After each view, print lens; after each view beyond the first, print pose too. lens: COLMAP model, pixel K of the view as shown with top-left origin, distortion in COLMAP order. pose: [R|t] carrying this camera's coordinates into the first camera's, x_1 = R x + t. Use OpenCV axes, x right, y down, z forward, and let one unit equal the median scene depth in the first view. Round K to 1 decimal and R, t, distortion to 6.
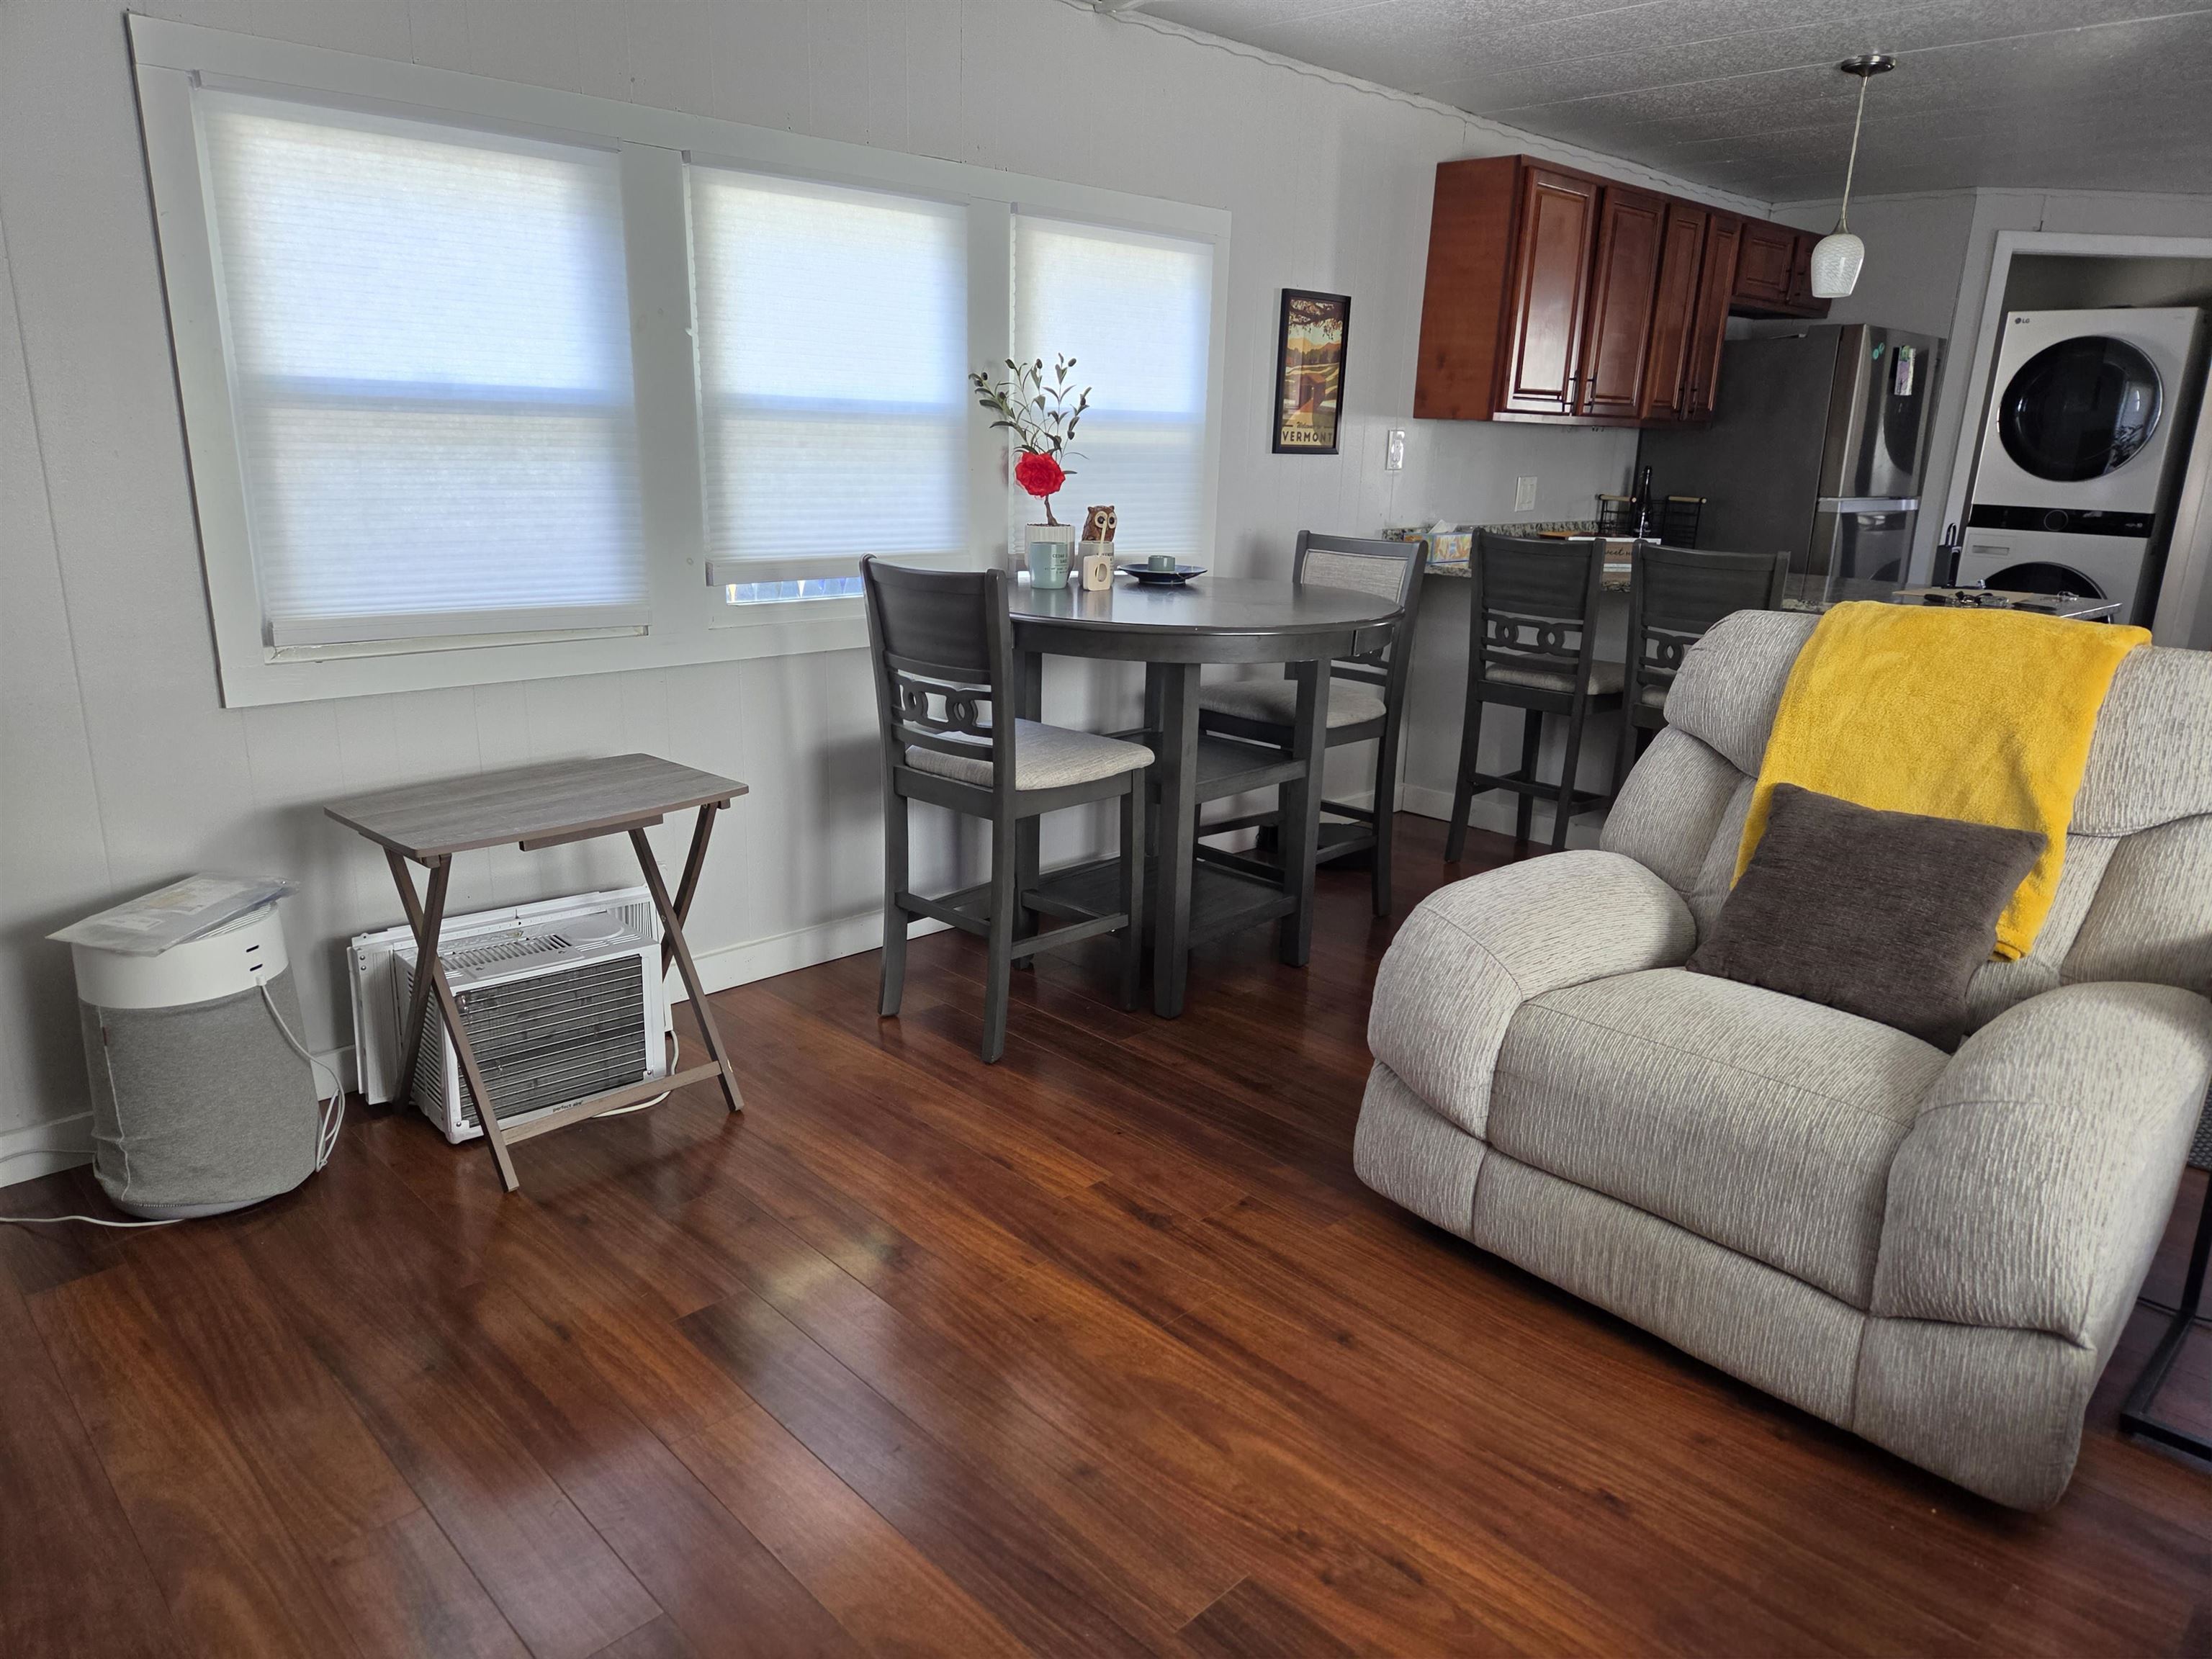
lens RADIAL K [[1472.2, 0, 1135.9], [0, 1472.2, 840.7], [0, 0, 1]] dist [0.066569, -0.054666]
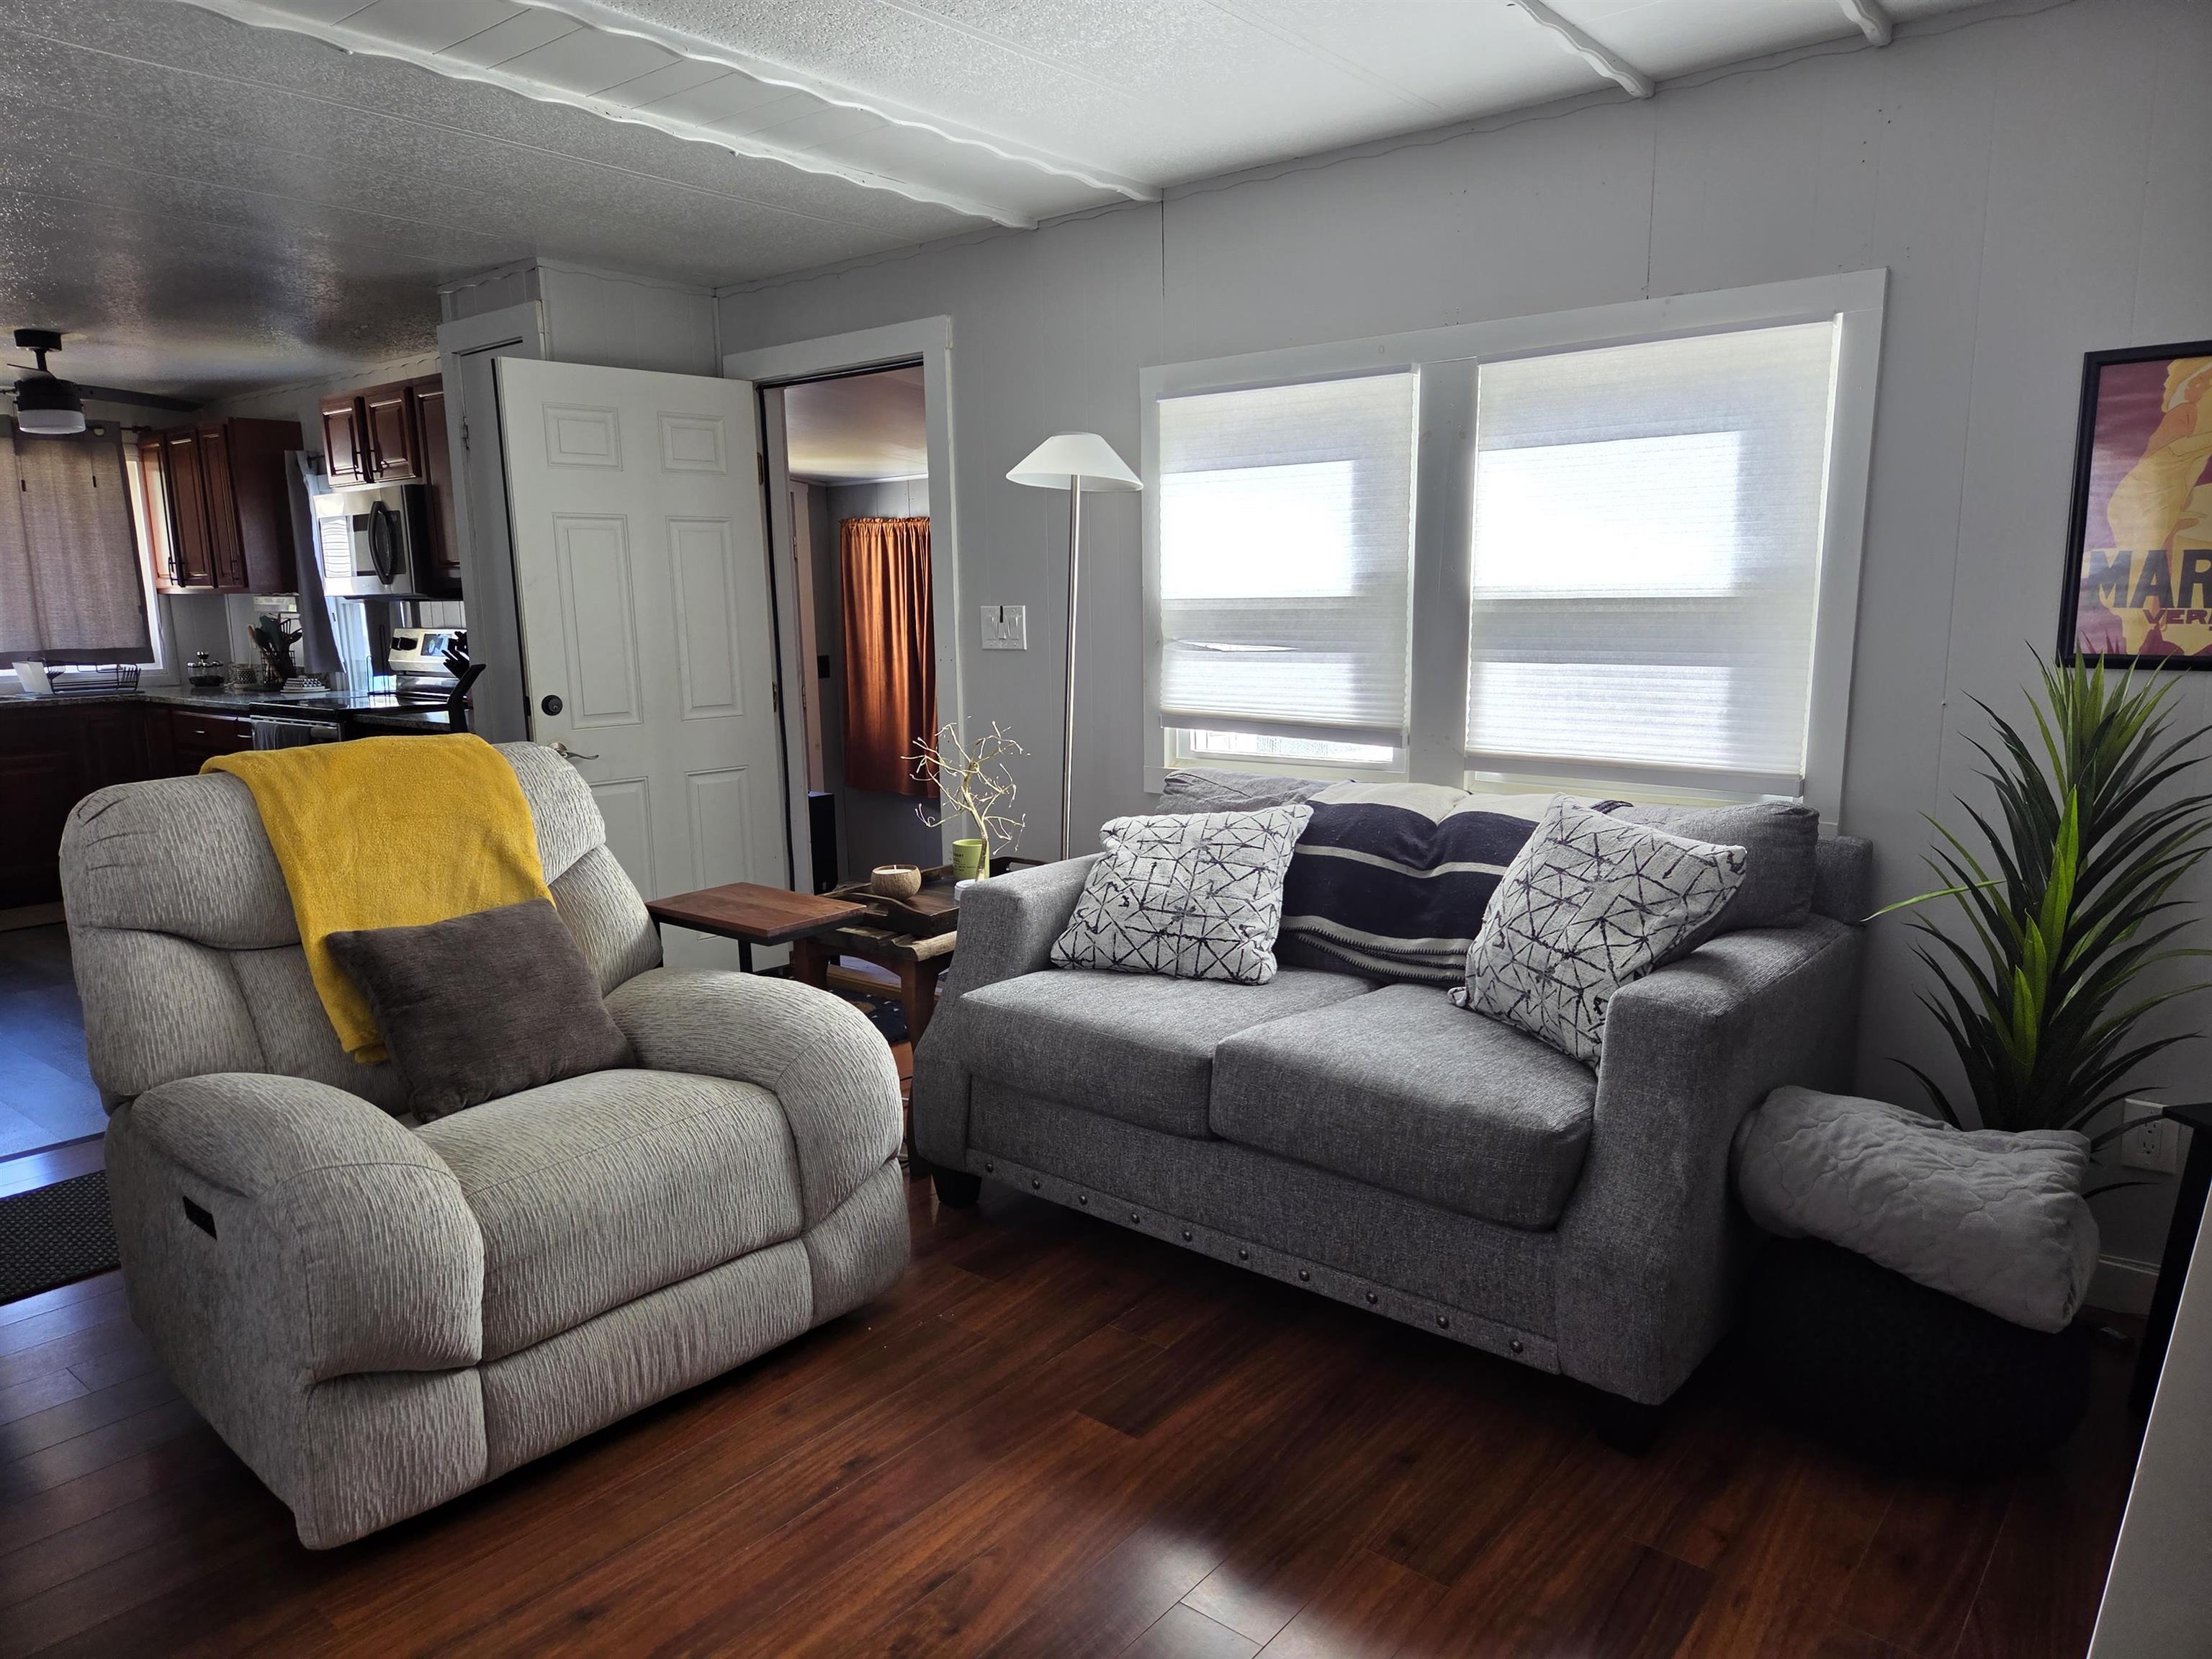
lens RADIAL K [[1472.2, 0, 1107.8], [0, 1472.2, 838.9], [0, 0, 1]] dist [0.066569, -0.054666]
pose [[-0.102374, -0.195678, 0.975310, -0.569122], [0.281948, 0.934546, 0.217094, -0.166401], [-0.953952, 0.297211, -0.040502, 0.530302]]
